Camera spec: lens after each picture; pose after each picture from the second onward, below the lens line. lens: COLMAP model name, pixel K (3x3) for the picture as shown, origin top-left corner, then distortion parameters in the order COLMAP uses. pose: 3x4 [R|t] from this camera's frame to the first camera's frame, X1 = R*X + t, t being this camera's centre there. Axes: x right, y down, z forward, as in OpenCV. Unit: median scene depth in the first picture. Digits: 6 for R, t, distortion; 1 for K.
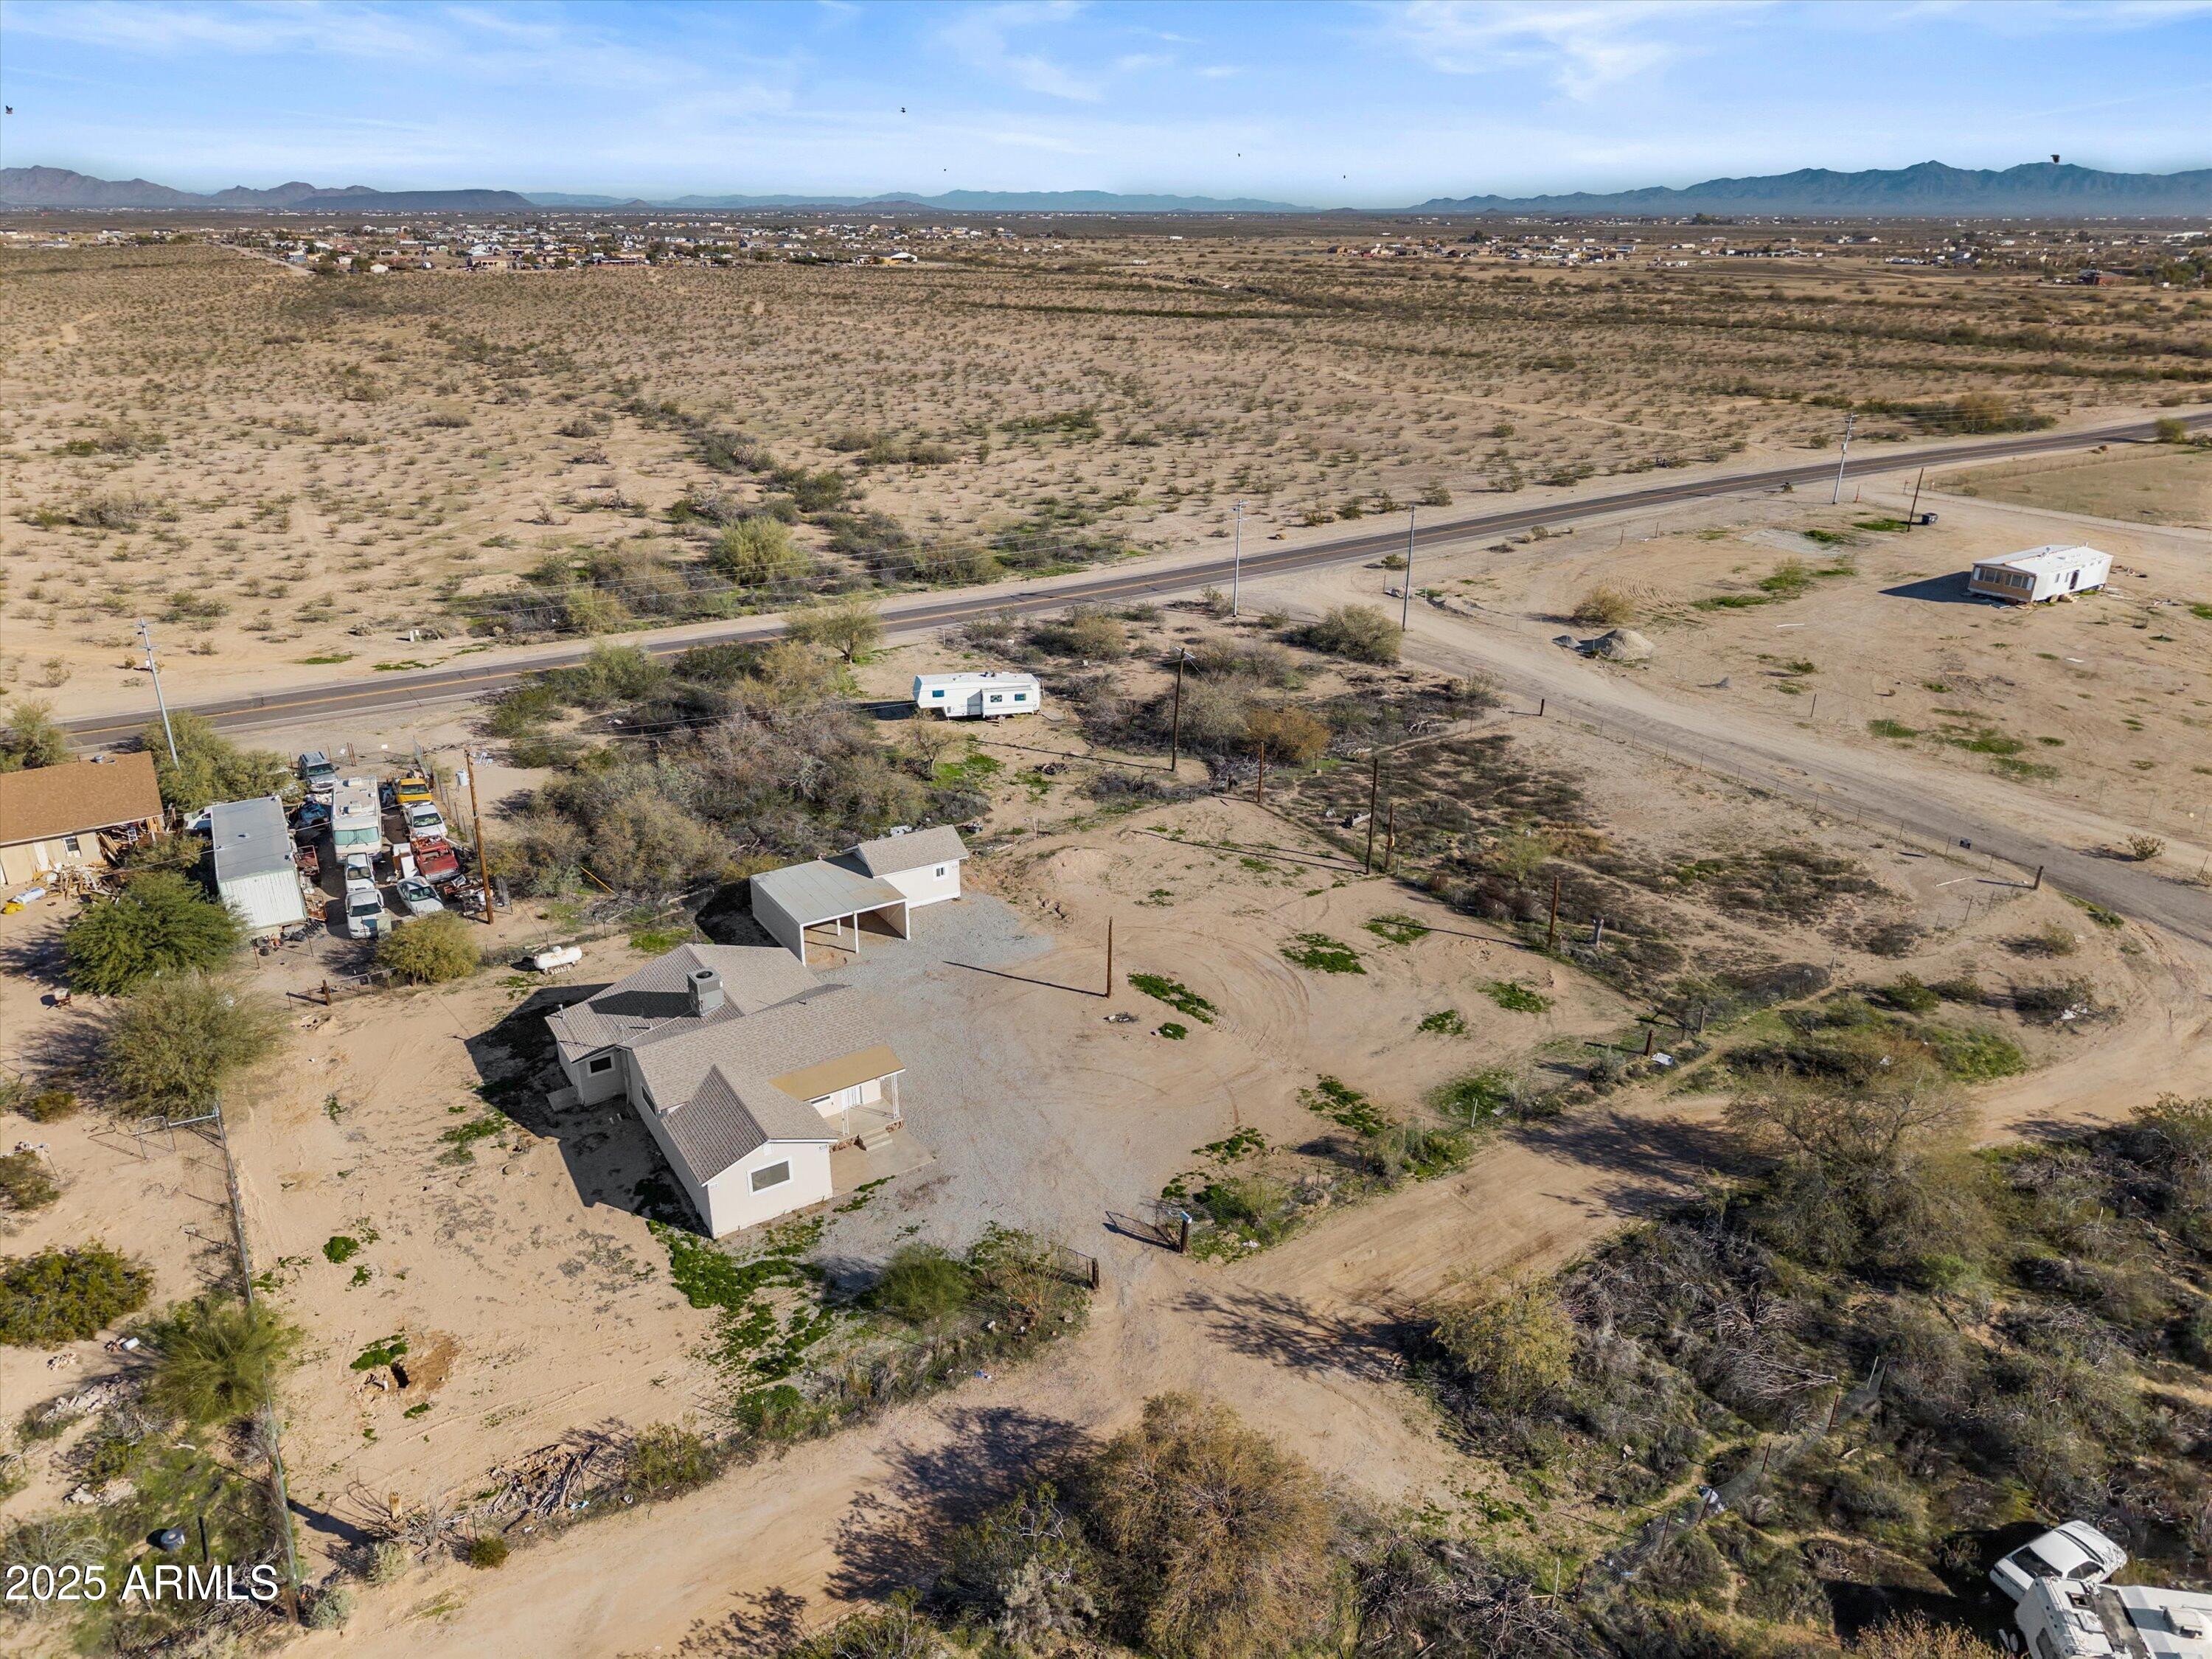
lens RADIAL K [[1473.5, 0, 1105.2], [0, 1473.5, 828.6], [0, 0, 1]] dist [0.026163, -0.022226]
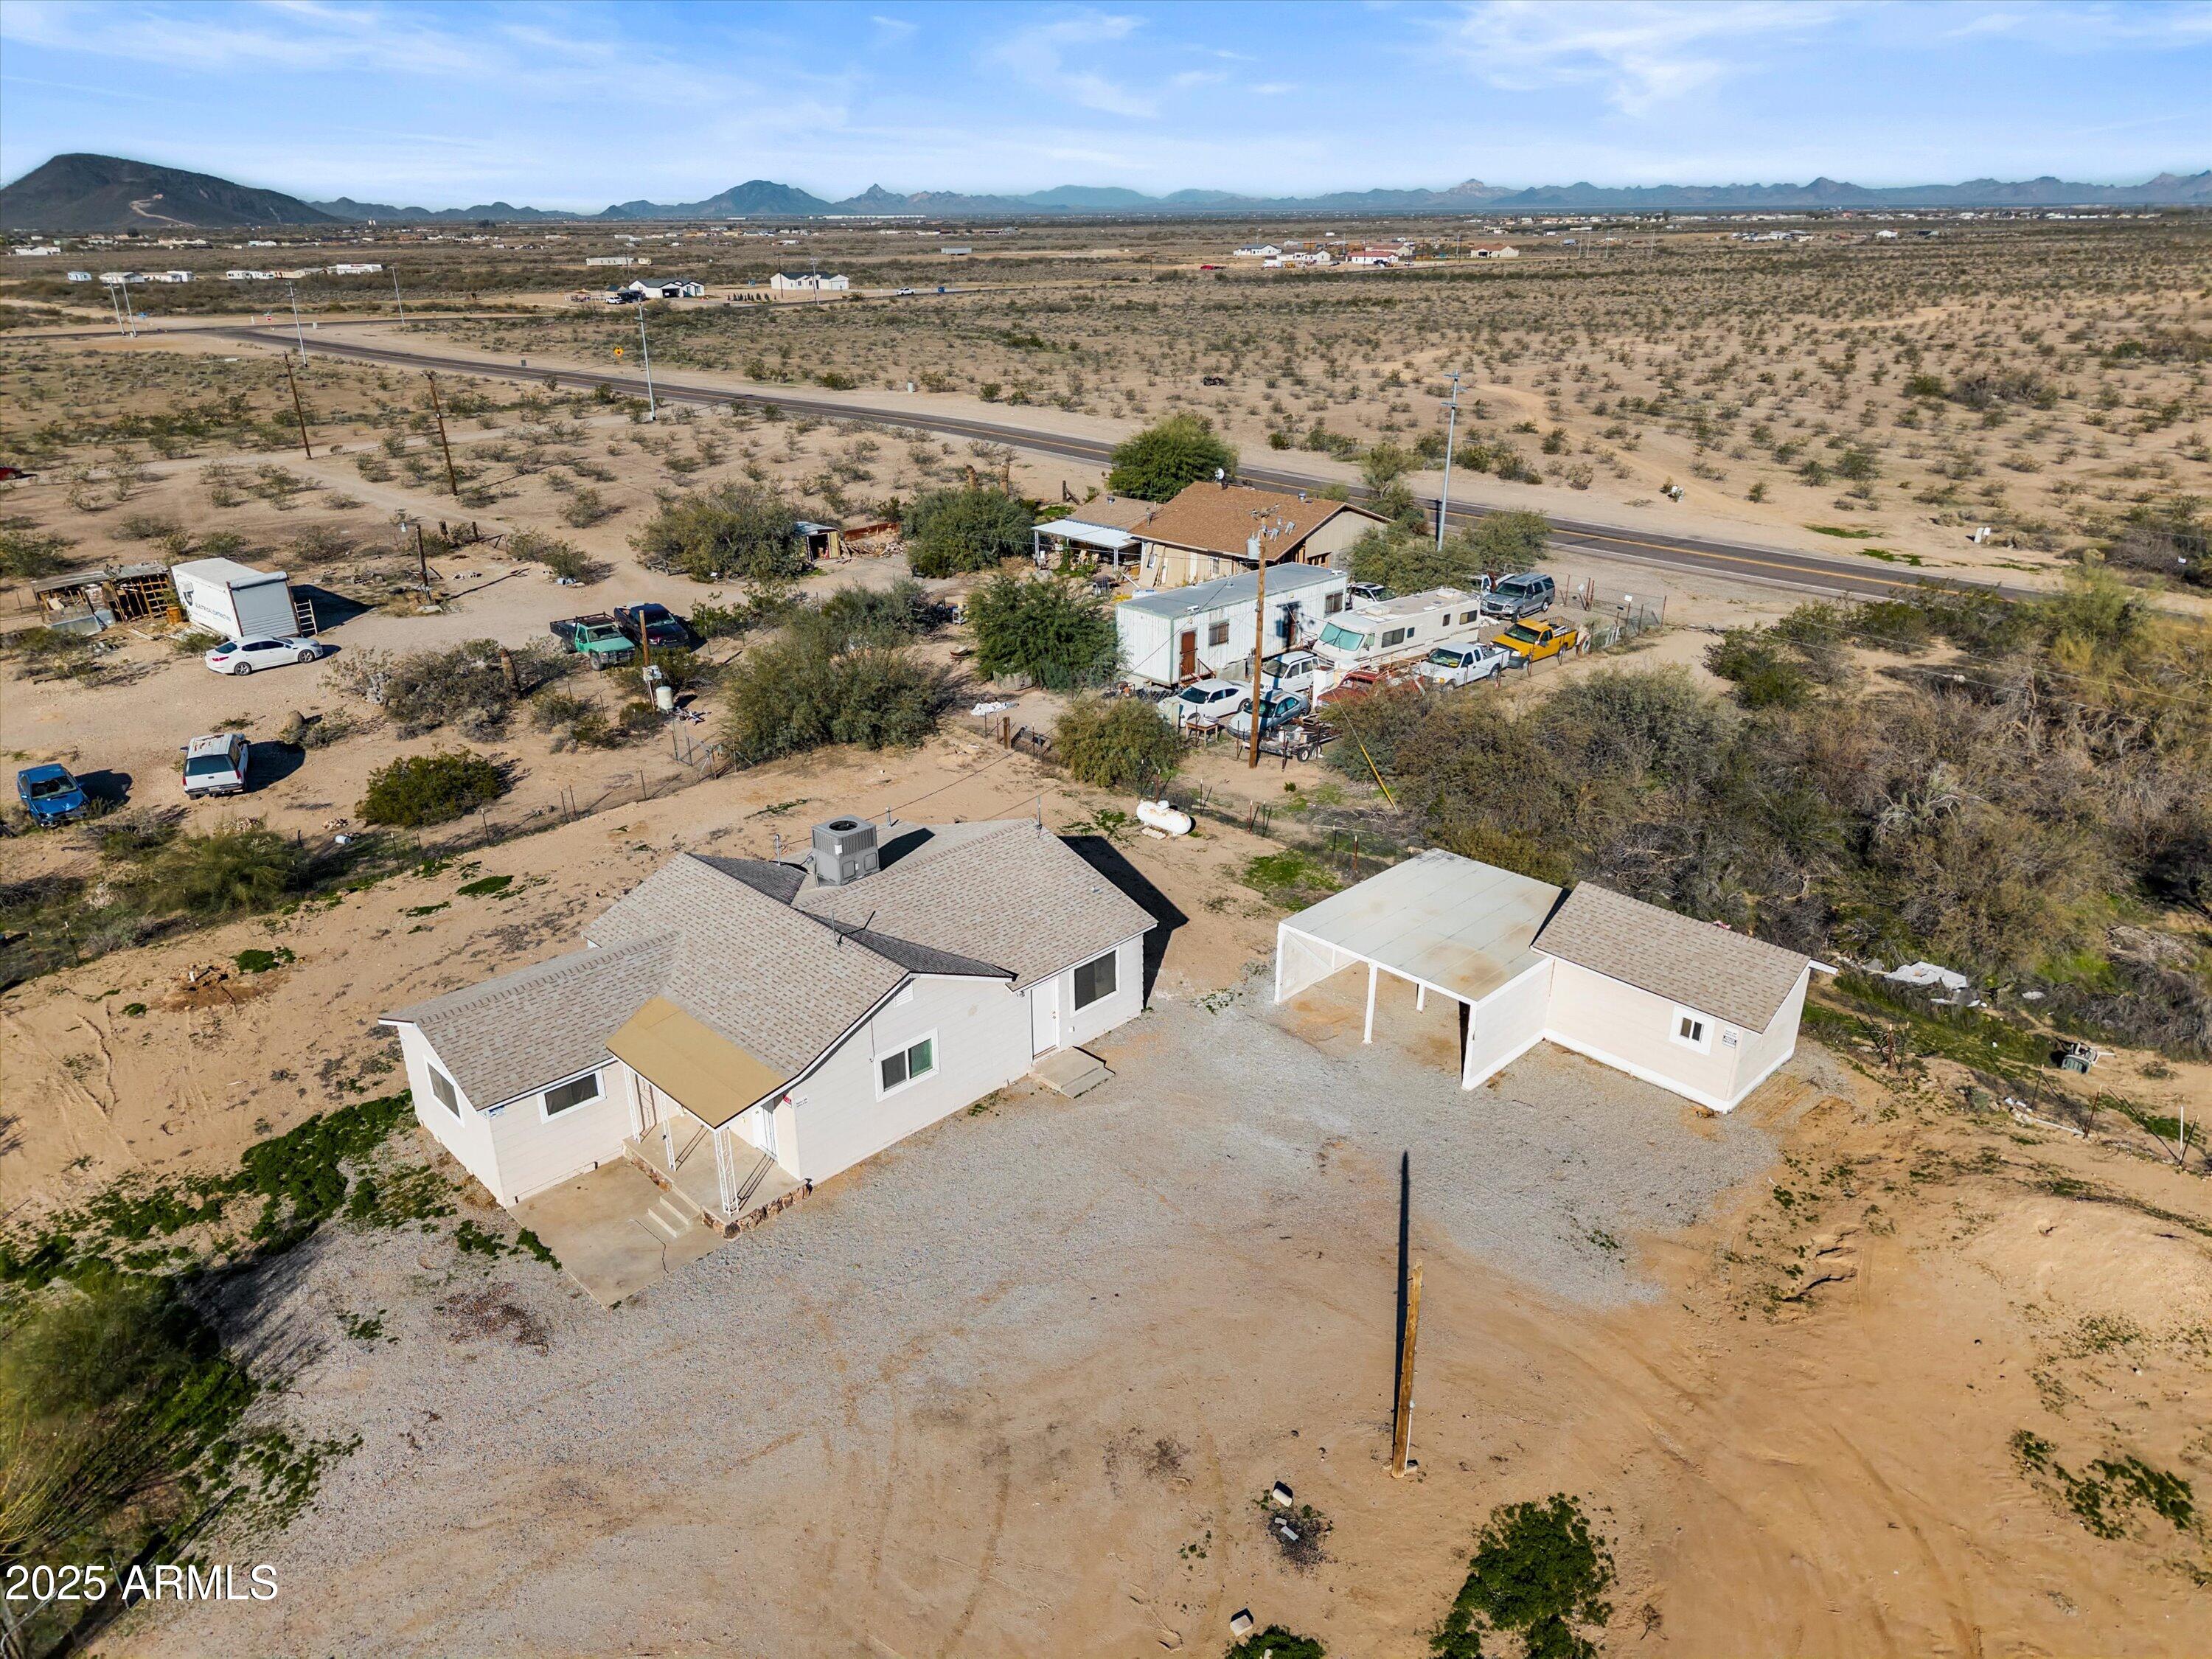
lens RADIAL K [[1473.5, 0, 1108.0], [0, 1473.5, 846.5], [0, 0, 1]] dist [0.026163, -0.022226]
pose [[0.208483, 0.379144, -0.901546, 0.244370], [-0.368760, 0.884241, 0.286590, -0.087351], [0.905843, 0.272705, 0.324162, 0.786424]]
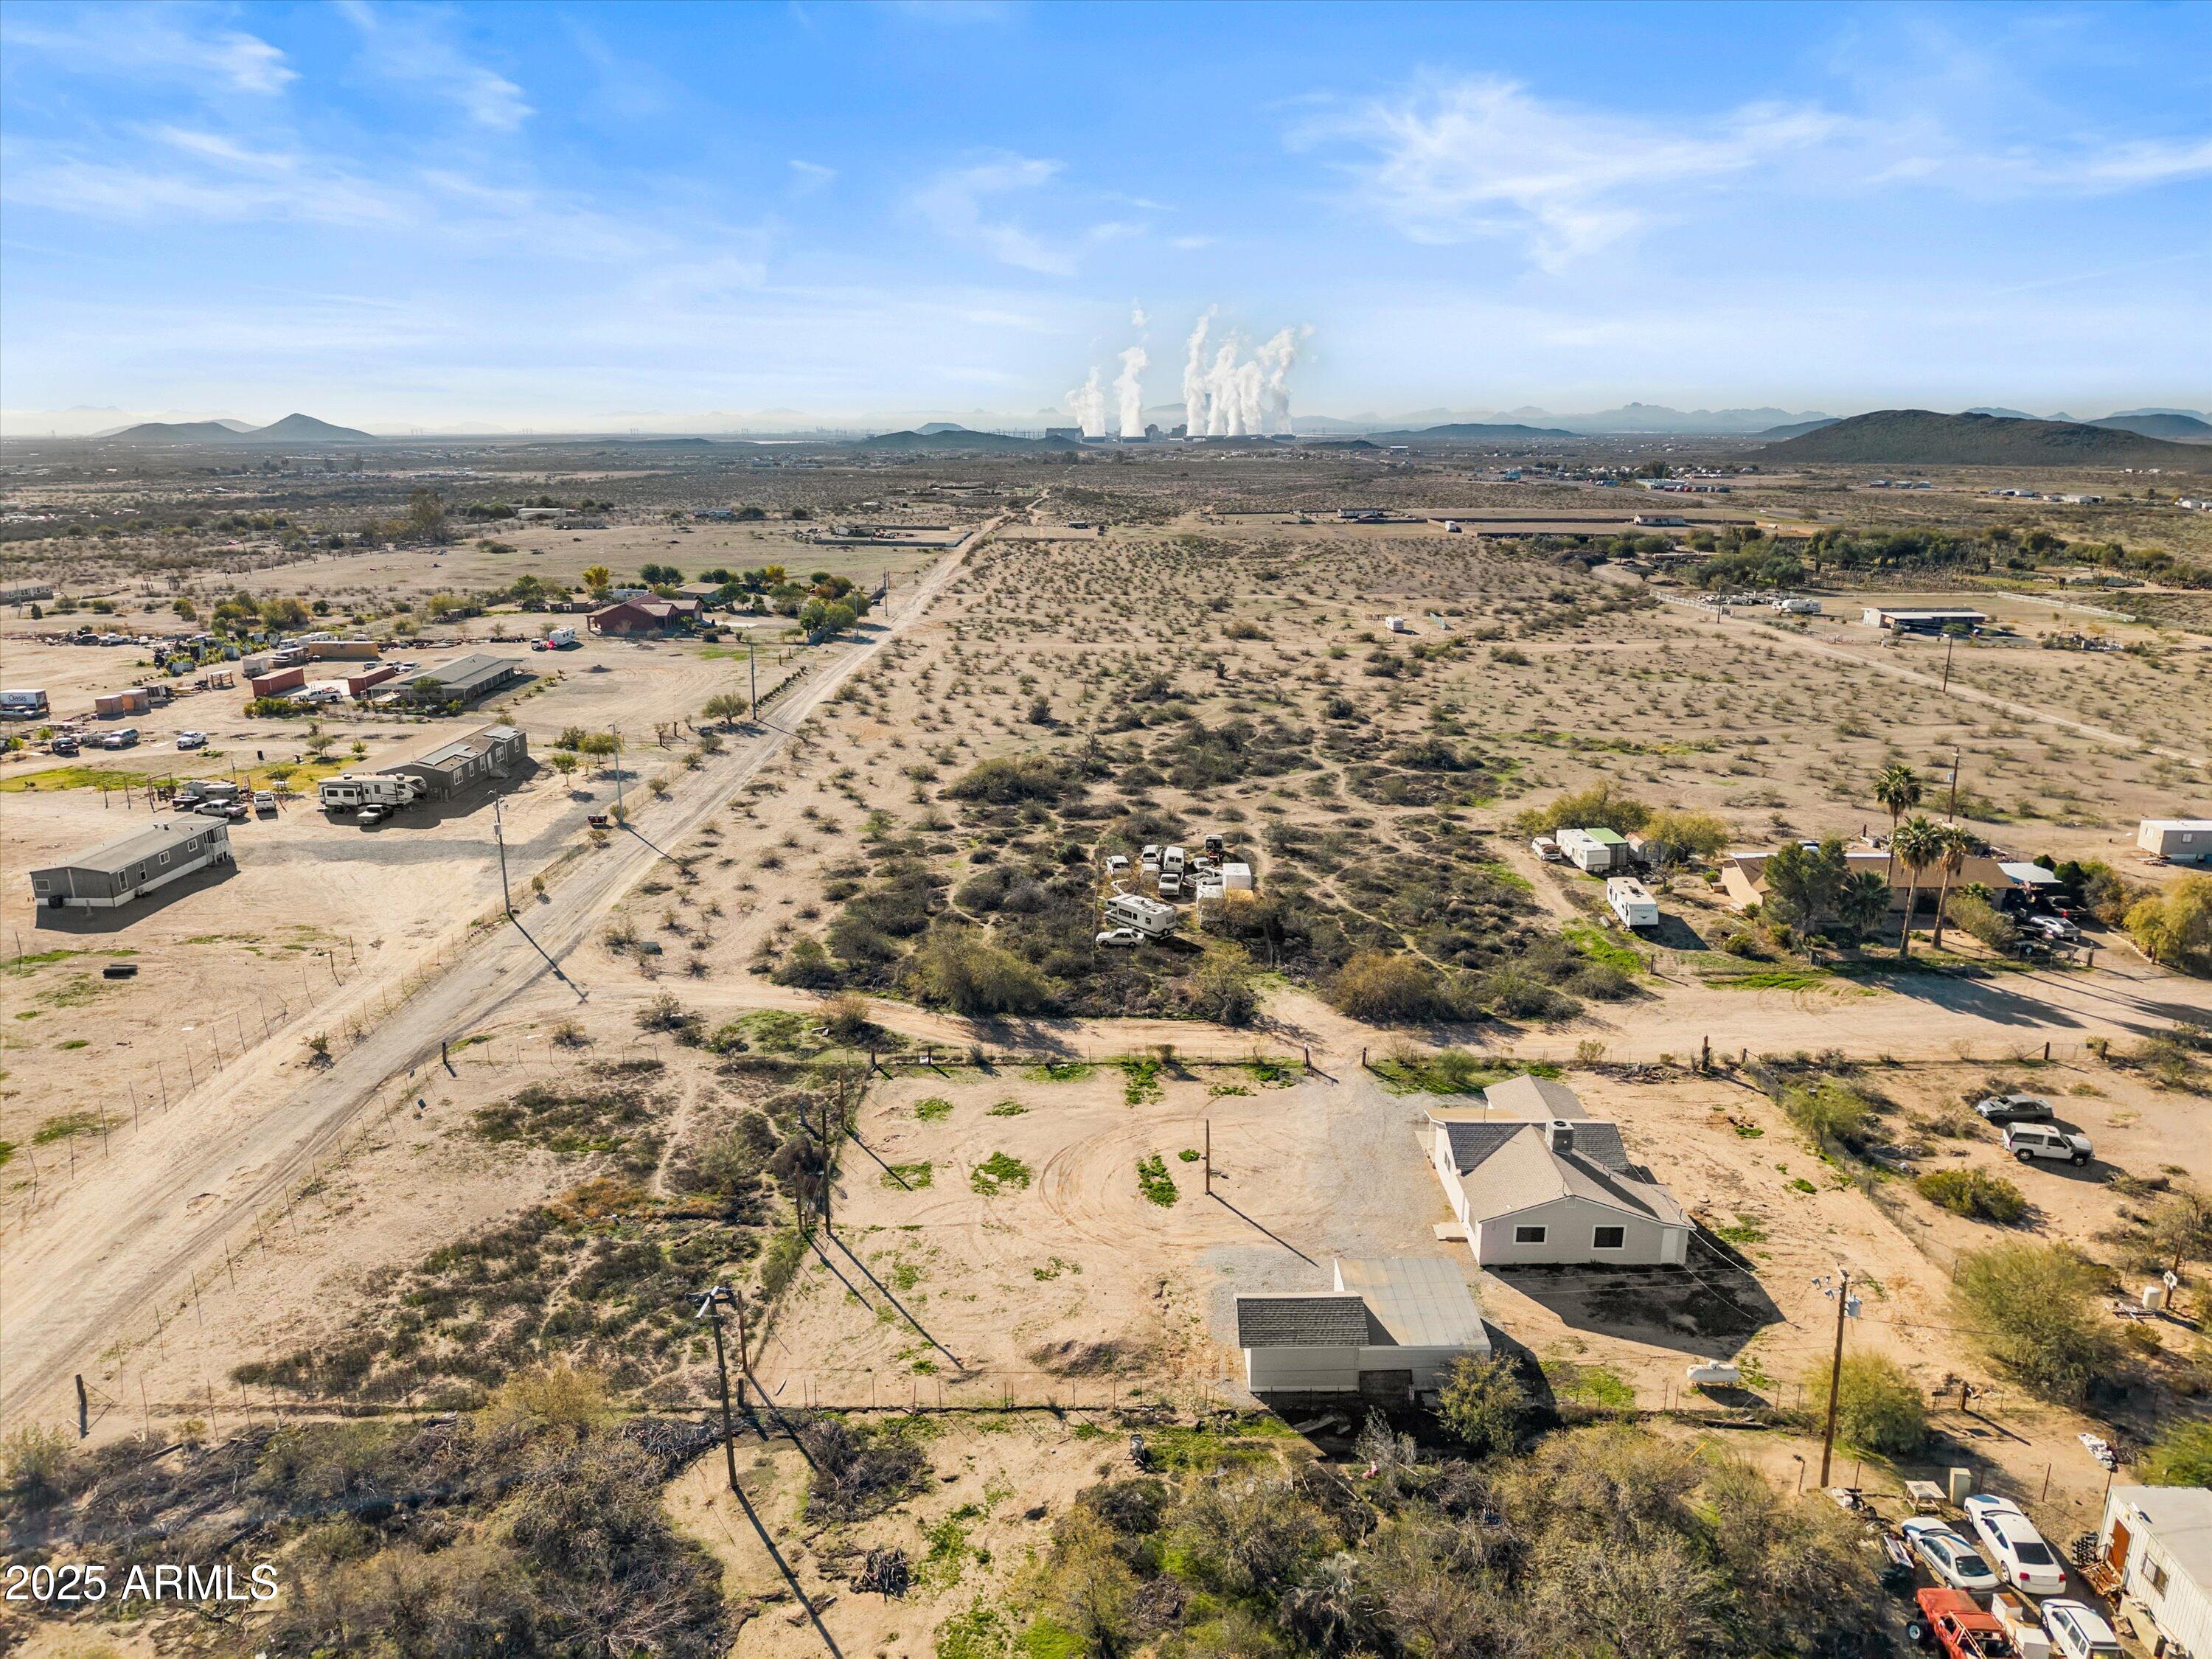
lens RADIAL K [[1473.5, 0, 1104.6], [0, 1473.5, 825.5], [0, 0, 1]] dist [0.026163, -0.022226]
pose [[-0.838186, -0.144228, 0.525968, -0.500652], [0.209736, 0.804992, 0.554977, -0.781299], [-0.503443, 0.575488, -0.644483, 1.624810]]
